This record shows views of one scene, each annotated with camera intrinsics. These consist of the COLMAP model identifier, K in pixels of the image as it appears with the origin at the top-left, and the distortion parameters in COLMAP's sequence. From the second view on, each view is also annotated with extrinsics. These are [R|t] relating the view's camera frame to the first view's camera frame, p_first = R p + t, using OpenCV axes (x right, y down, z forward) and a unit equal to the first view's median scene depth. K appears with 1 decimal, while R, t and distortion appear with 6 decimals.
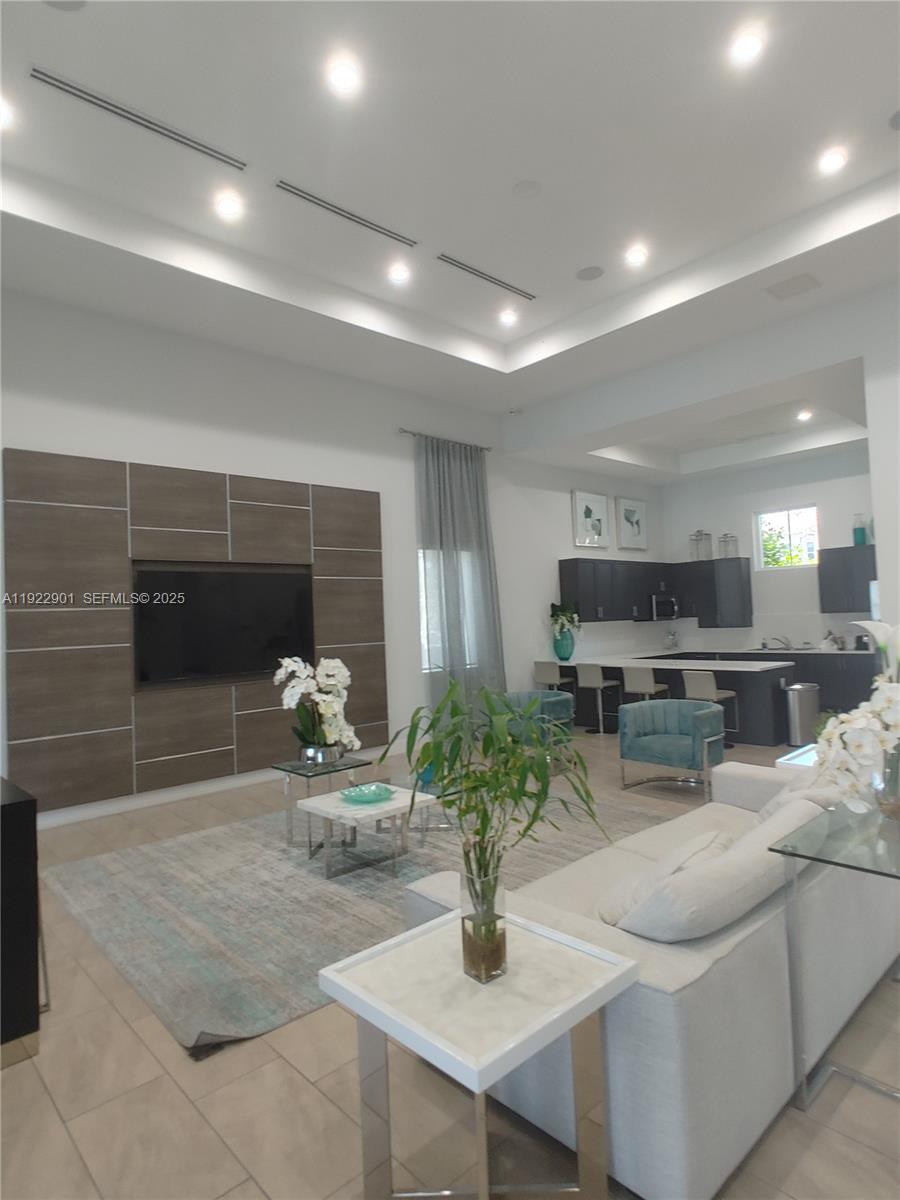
lens RADIAL K [[675.2, 0, 450.0], [0, 675.2, 600.0], [0, 0, 1]] dist [-0.021296, -0.000270]
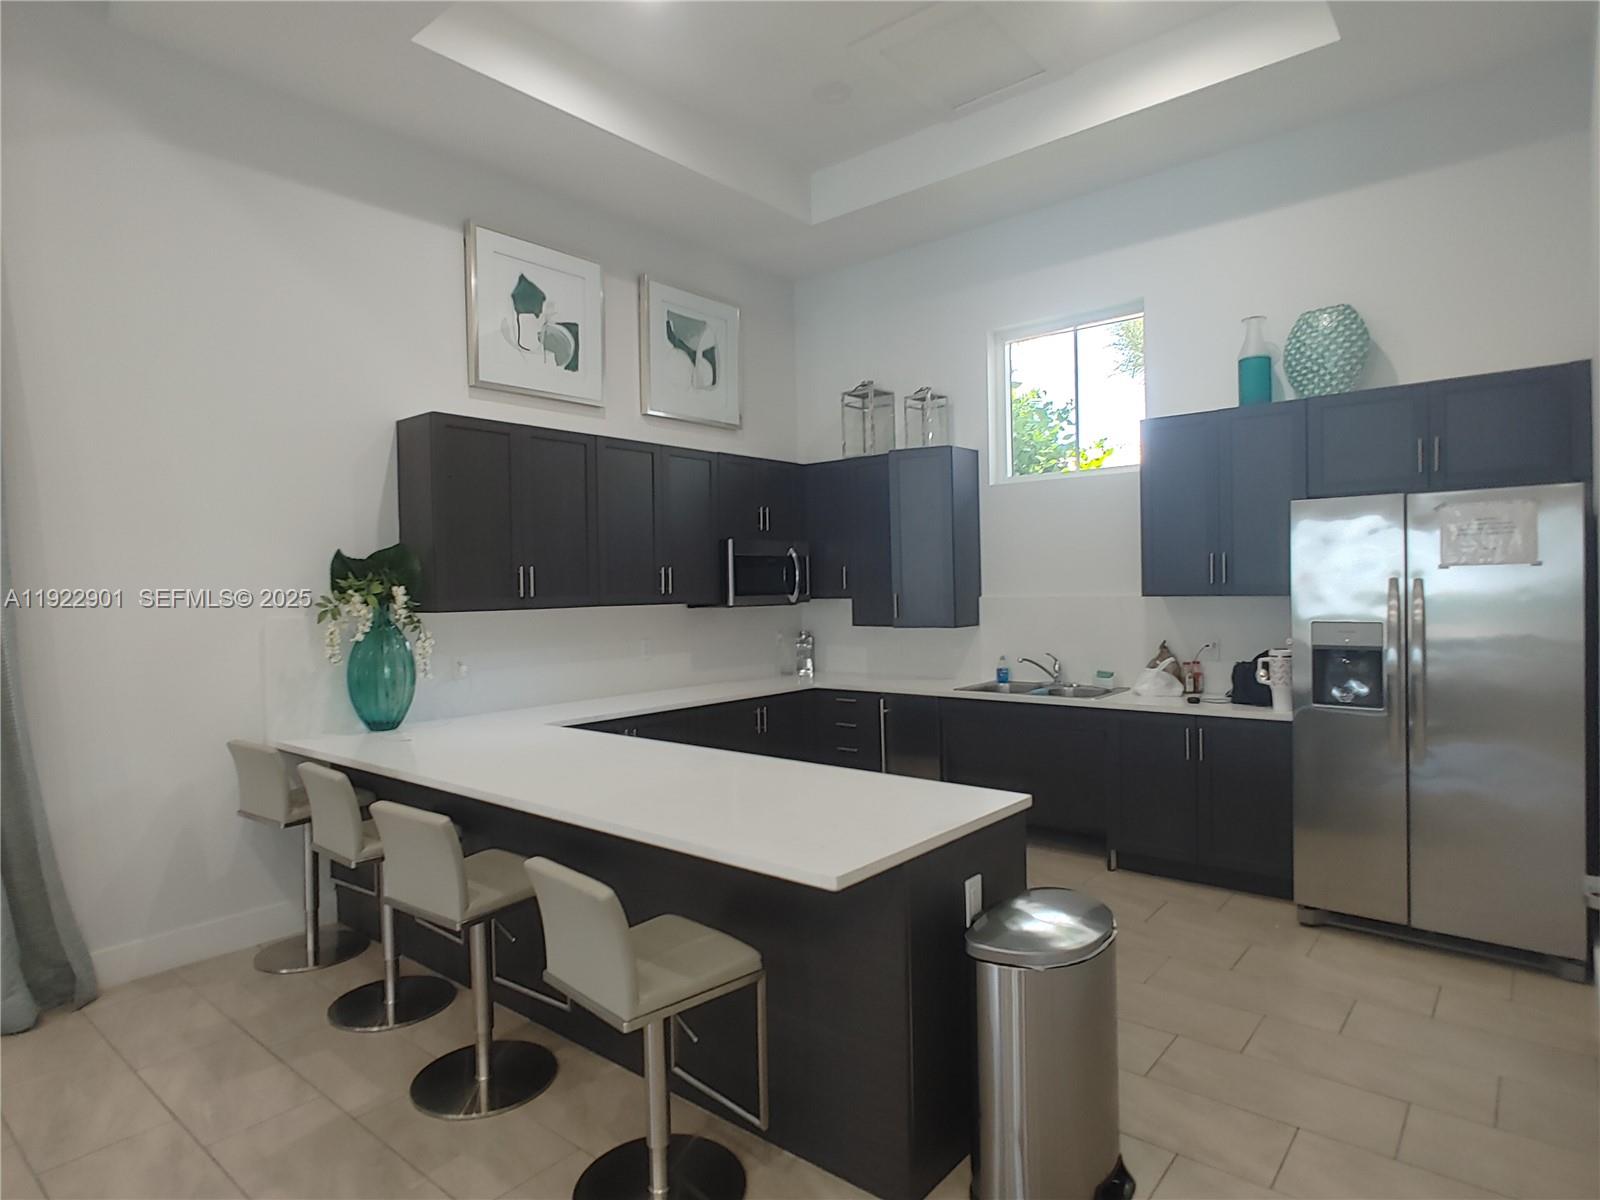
lens RADIAL K [[900.3, 0, 800.0], [0, 900.3, 600.0], [0, 0, 1]] dist [-0.021296, -0.000270]
pose [[0.990508, 0.017622, 0.136324, 0.282294], [-0.023064, 0.998995, 0.038440, 0.006896], [-0.135510, -0.041220, 0.989918, 0.507766]]
